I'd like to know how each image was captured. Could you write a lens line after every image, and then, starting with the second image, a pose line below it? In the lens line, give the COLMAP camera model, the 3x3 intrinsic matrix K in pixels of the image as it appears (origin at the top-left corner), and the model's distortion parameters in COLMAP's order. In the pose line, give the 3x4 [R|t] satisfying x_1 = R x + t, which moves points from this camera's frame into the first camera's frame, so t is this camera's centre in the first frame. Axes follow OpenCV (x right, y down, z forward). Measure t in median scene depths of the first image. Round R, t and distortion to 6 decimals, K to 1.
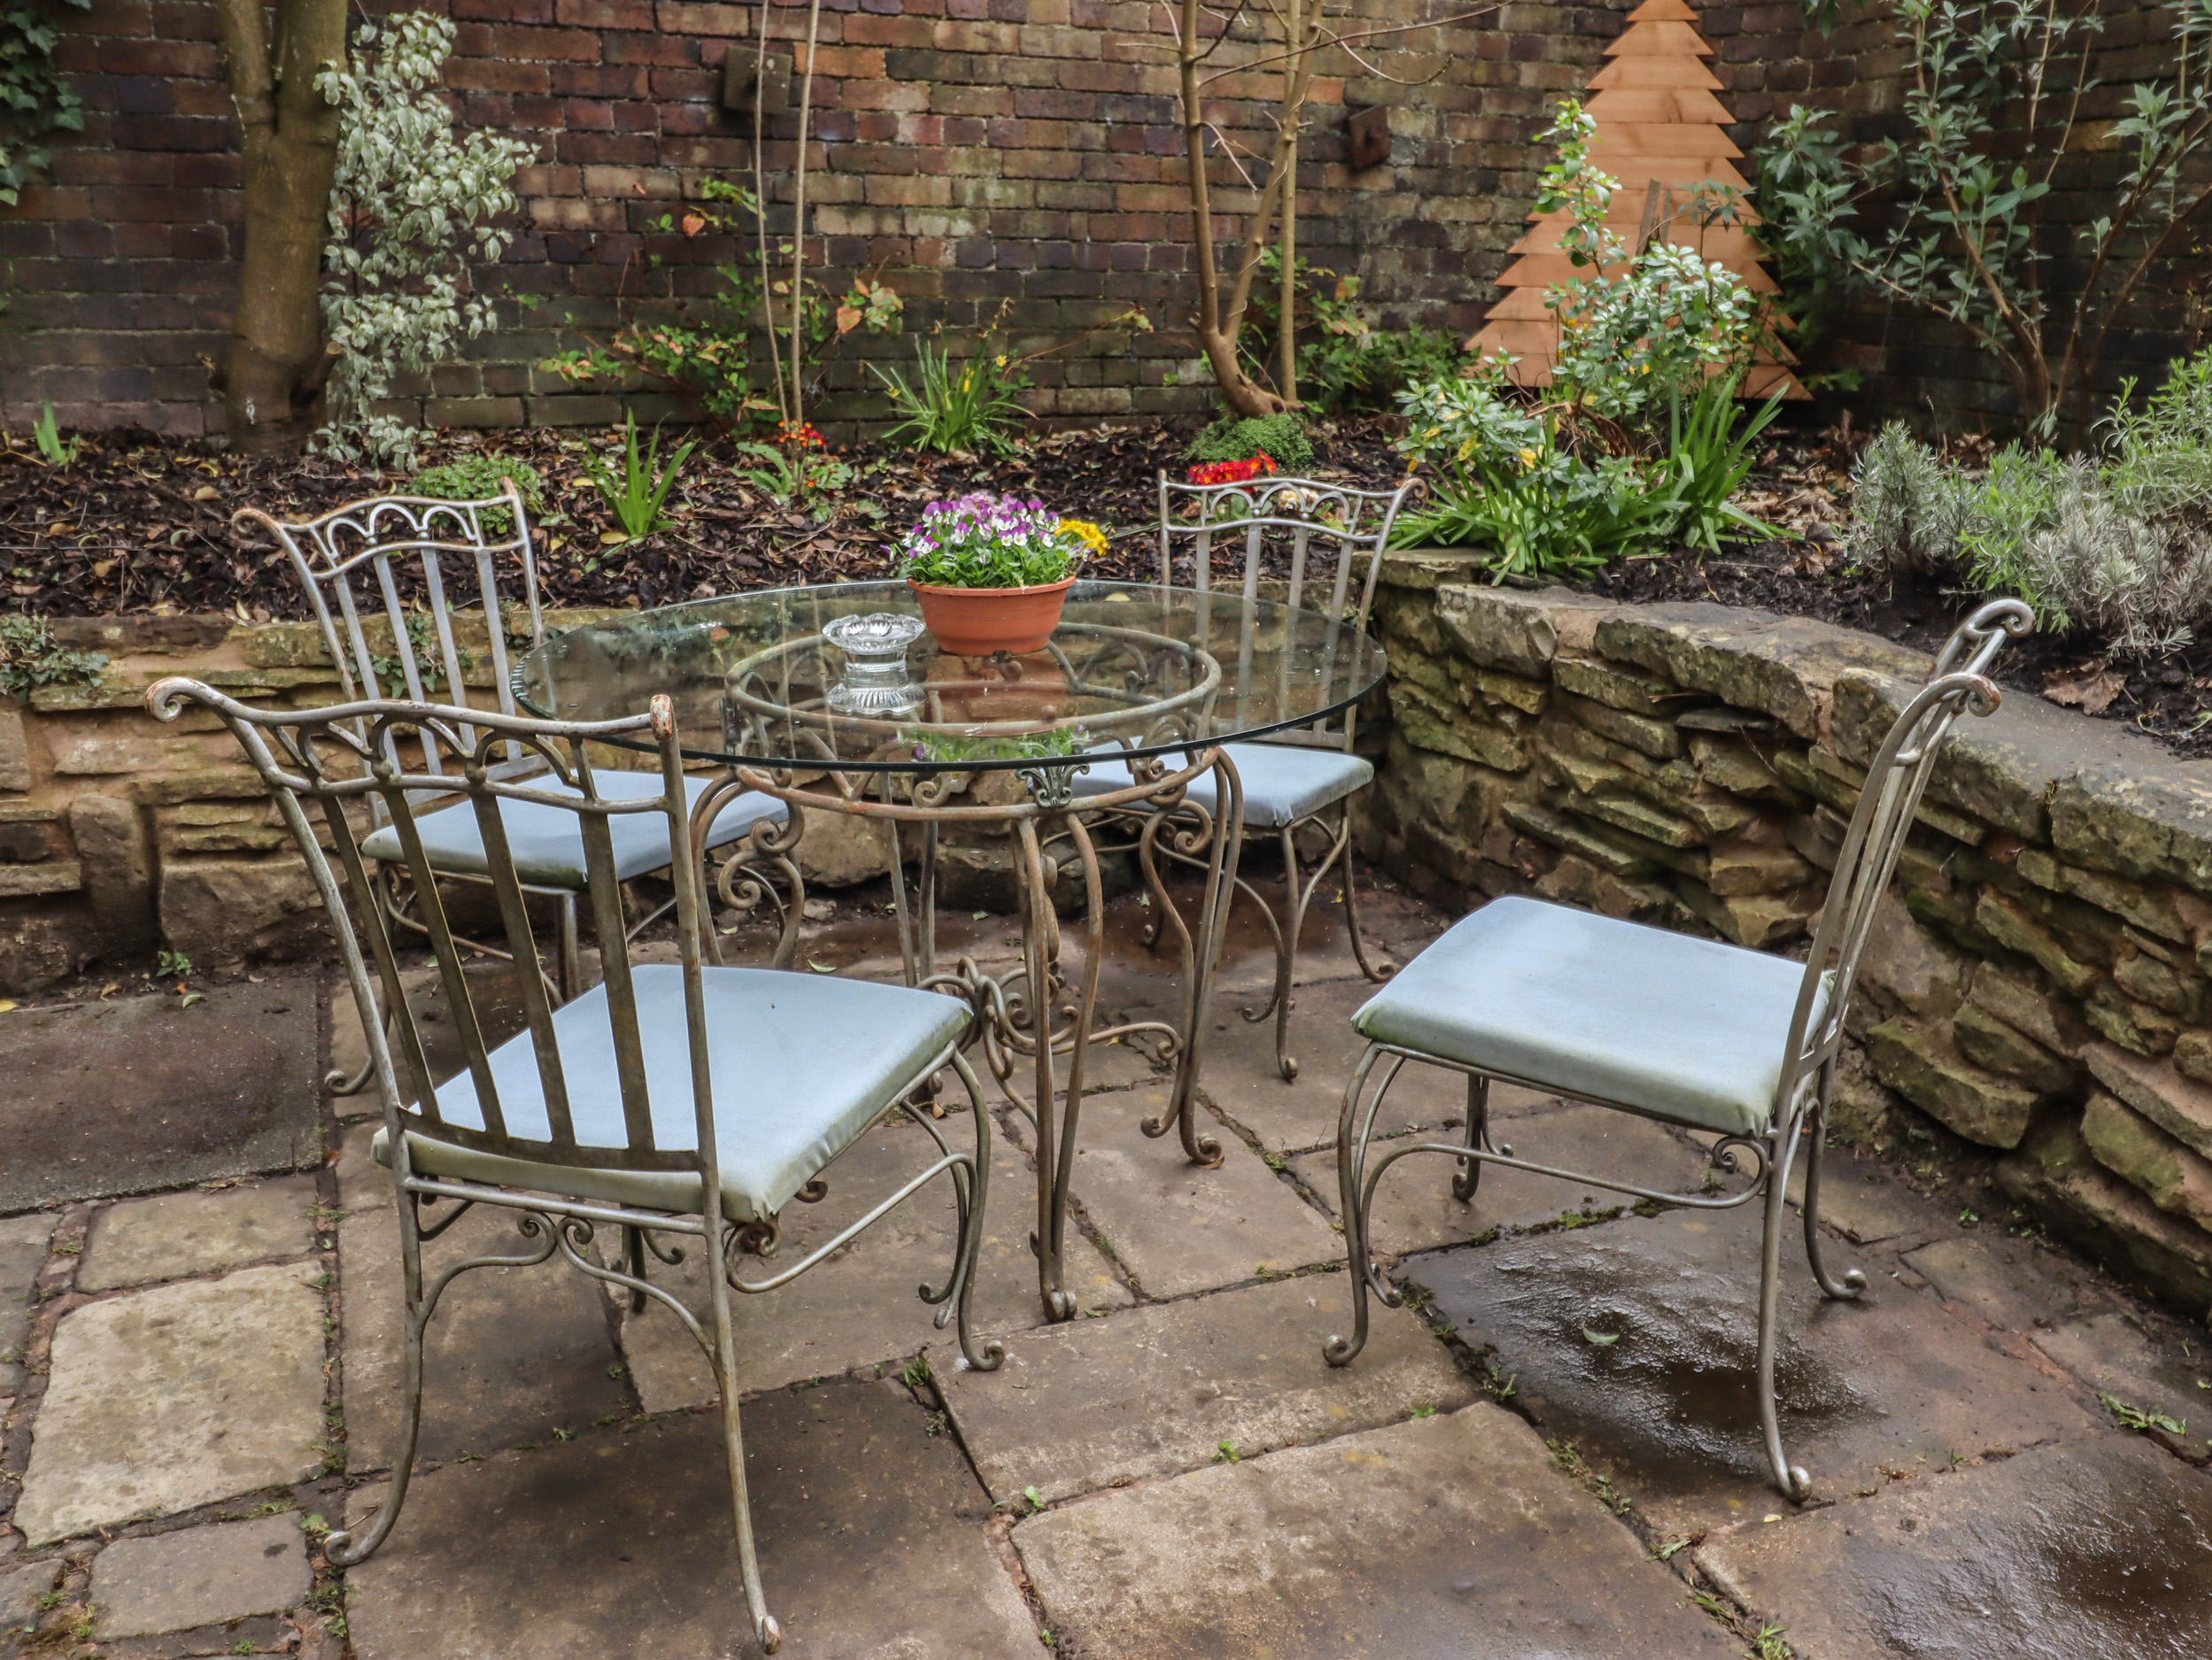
lens RADIAL K [[1880.2, 0, 1106.0], [0, 1880.2, 830.0], [0, 0, 1]] dist [0.002017, 0.002832]
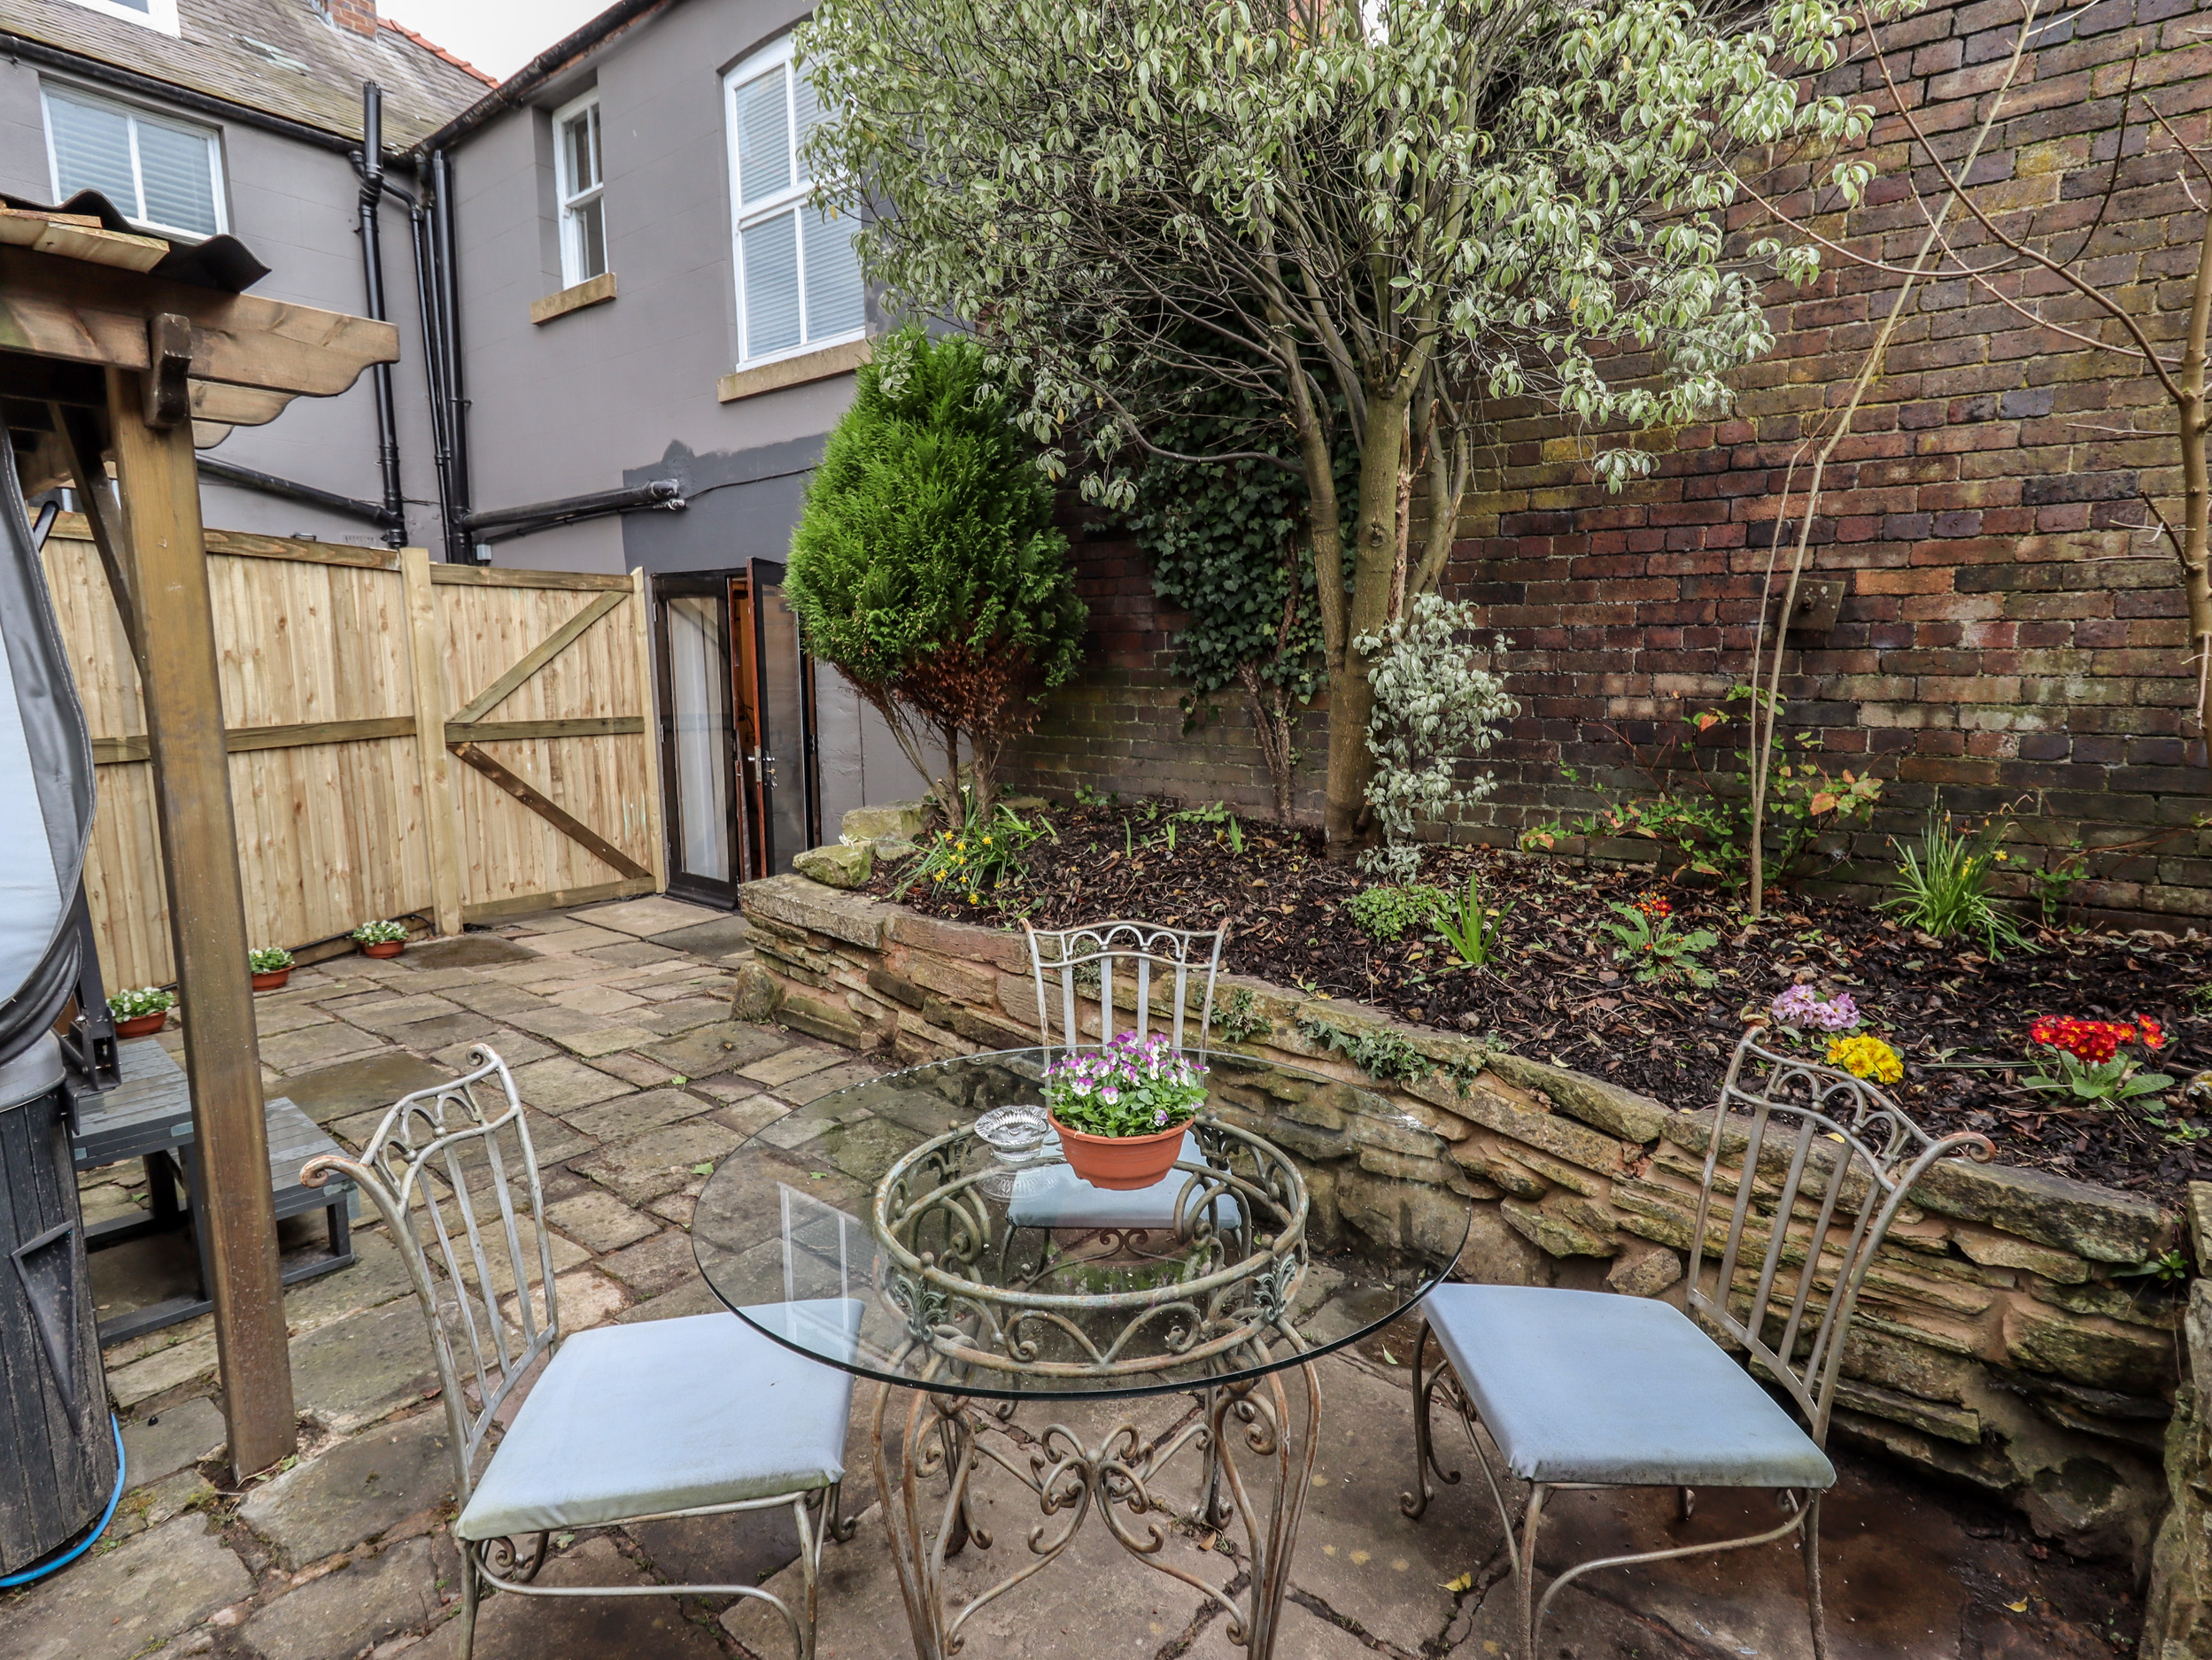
lens RADIAL K [[1135.3, 0, 1106.0], [0, 1135.3, 830.0], [0, 0, 1]] dist [-0.005137, -0.000049]
pose [[0.487606, 0.112432, -0.865794, 0.227319], [-0.249790, 0.968185, -0.014950, -0.128900], [0.836568, 0.223557, 0.500177, 0.279655]]
